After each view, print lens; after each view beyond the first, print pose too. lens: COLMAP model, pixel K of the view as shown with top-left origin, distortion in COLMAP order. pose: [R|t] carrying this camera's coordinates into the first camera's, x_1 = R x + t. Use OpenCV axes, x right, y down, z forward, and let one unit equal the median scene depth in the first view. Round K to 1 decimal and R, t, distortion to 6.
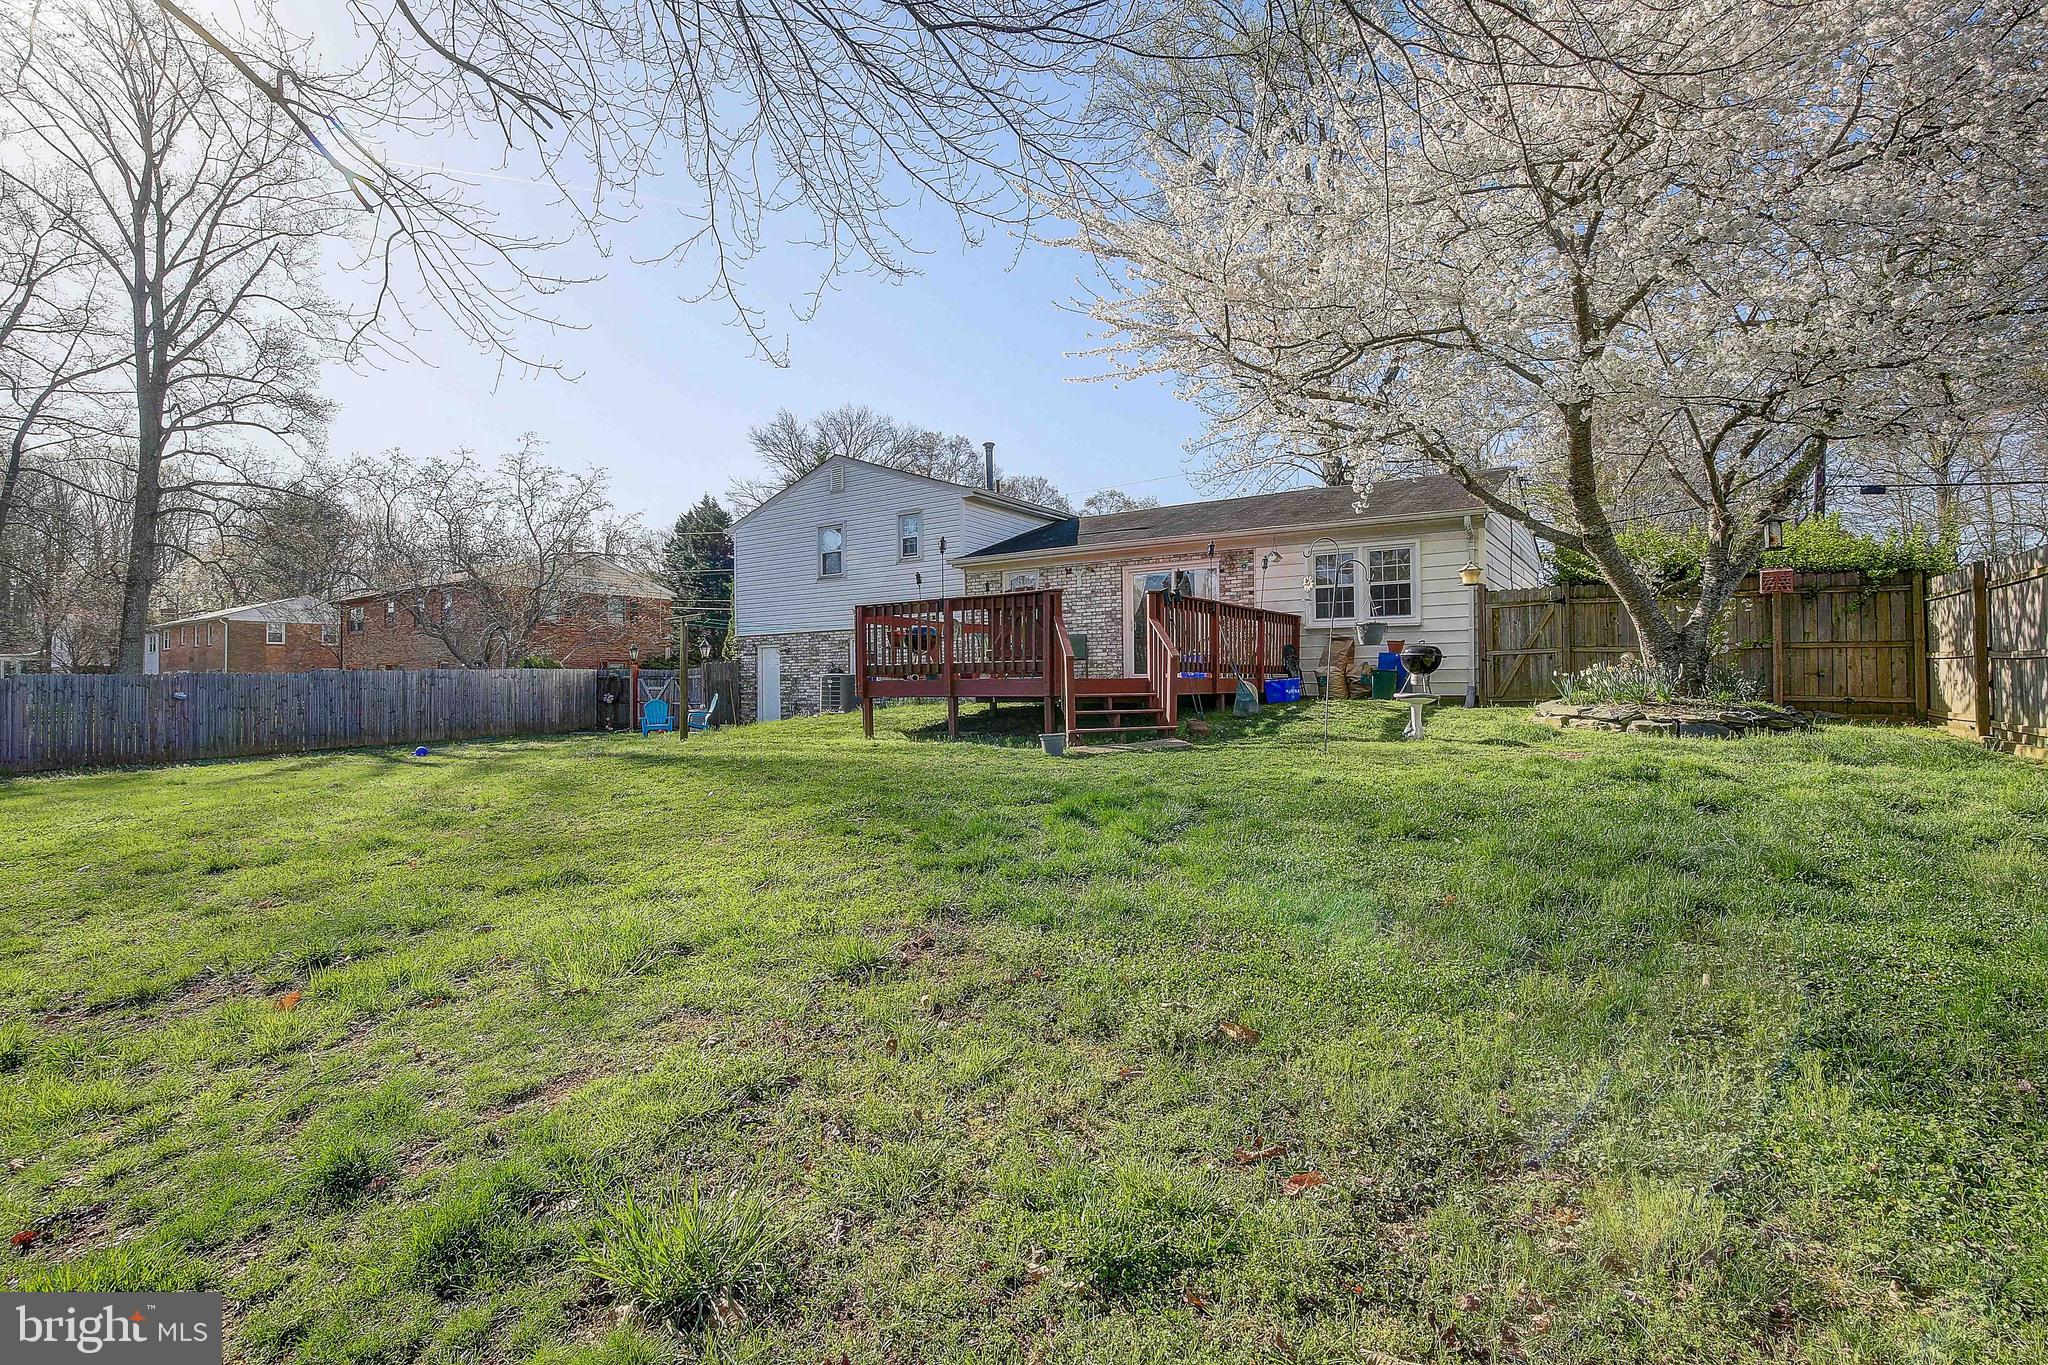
lens RADIAL K [[945.6, 0, 1012.5], [0, 945.6, 690.5], [0, 0, 1]] dist [-0.027538, 0.004414]
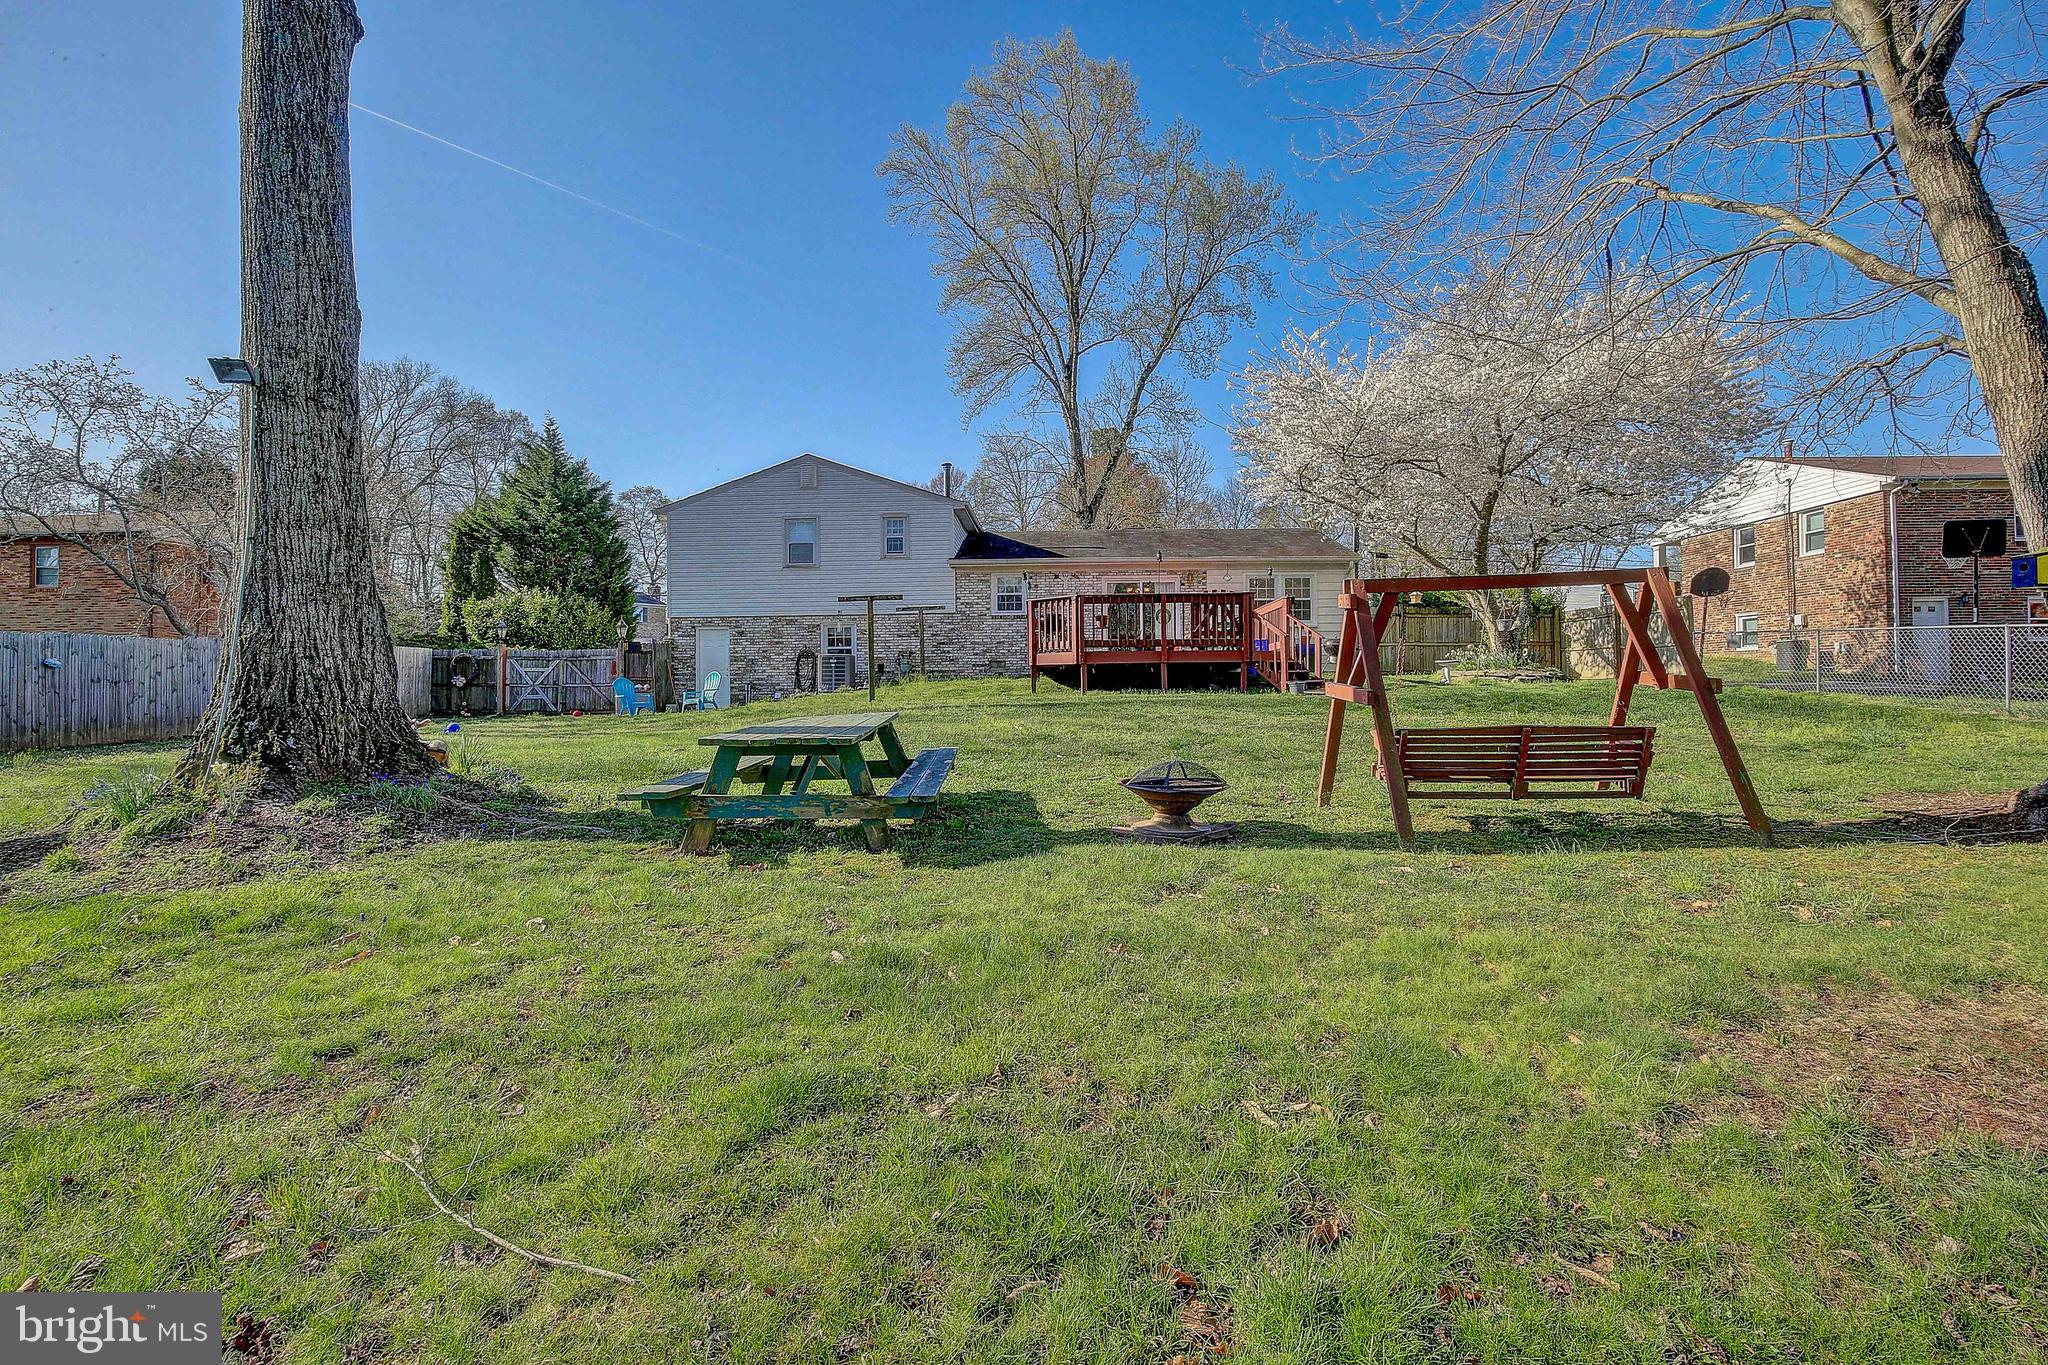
lens RADIAL K [[945.6, 0, 1010.2], [0, 945.6, 674.9], [0, 0, 1]] dist [-0.027538, 0.004414]
pose [[0.845439, 0.010587, 0.533967, -0.600949], [0.003788, 0.999659, -0.025818, 0.035472], [-0.534058, 0.023850, 0.845111, -0.042391]]
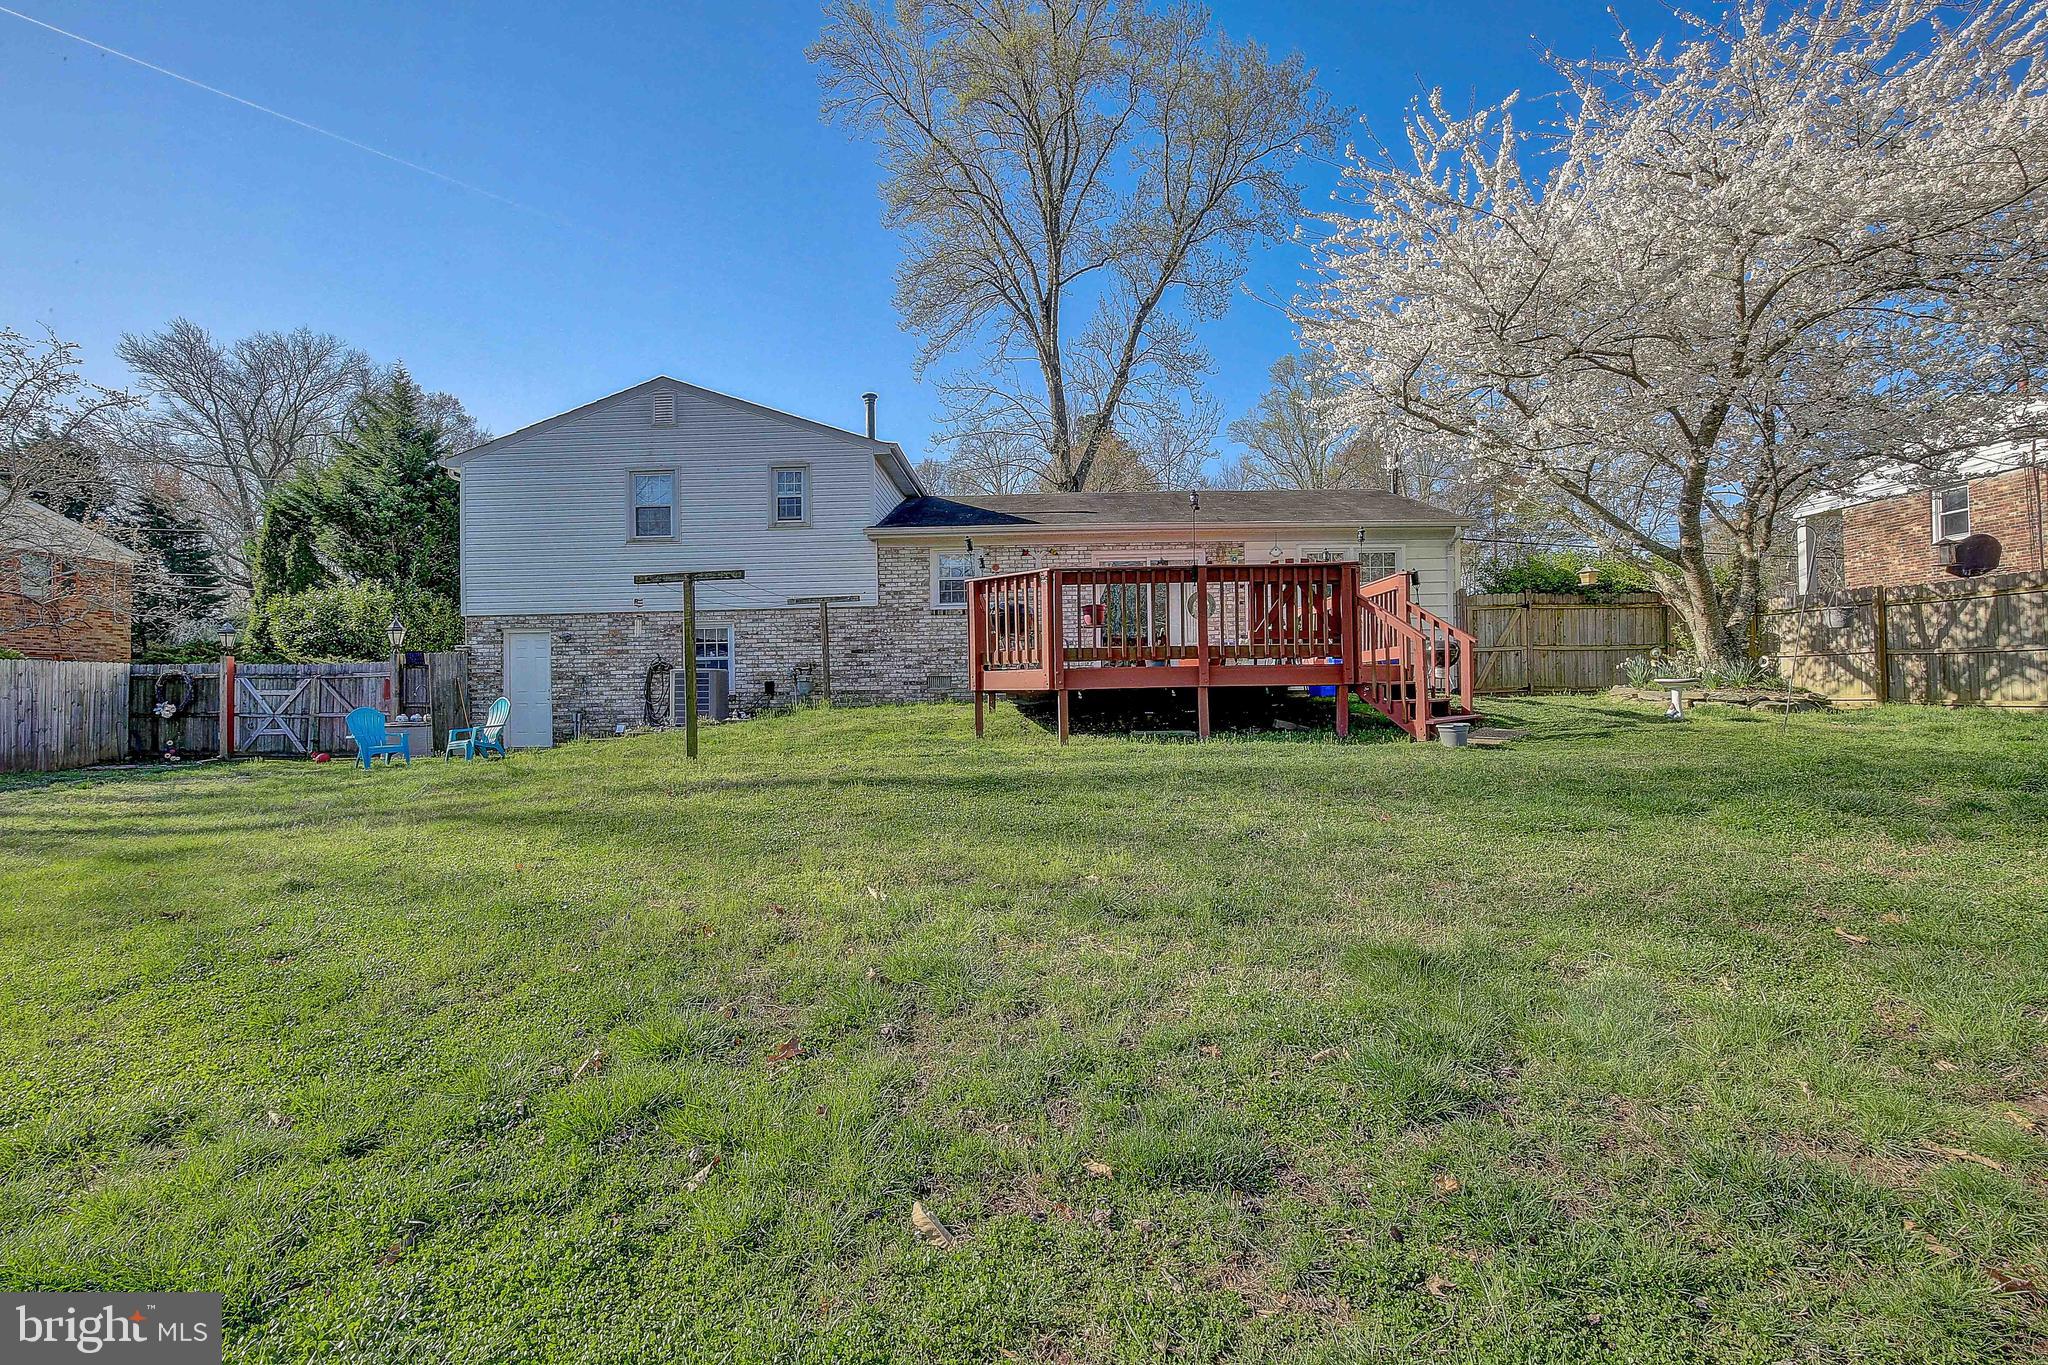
lens RADIAL K [[945.6, 0, 1001.5], [0, 945.6, 689.4], [0, 0, 1]] dist [-0.027538, 0.004414]
pose [[0.843058, -0.002537, 0.537817, -0.381338], [0.010025, 0.999889, -0.010997, 0.008847], [-0.537729, 0.014663, 0.842990, 0.244813]]
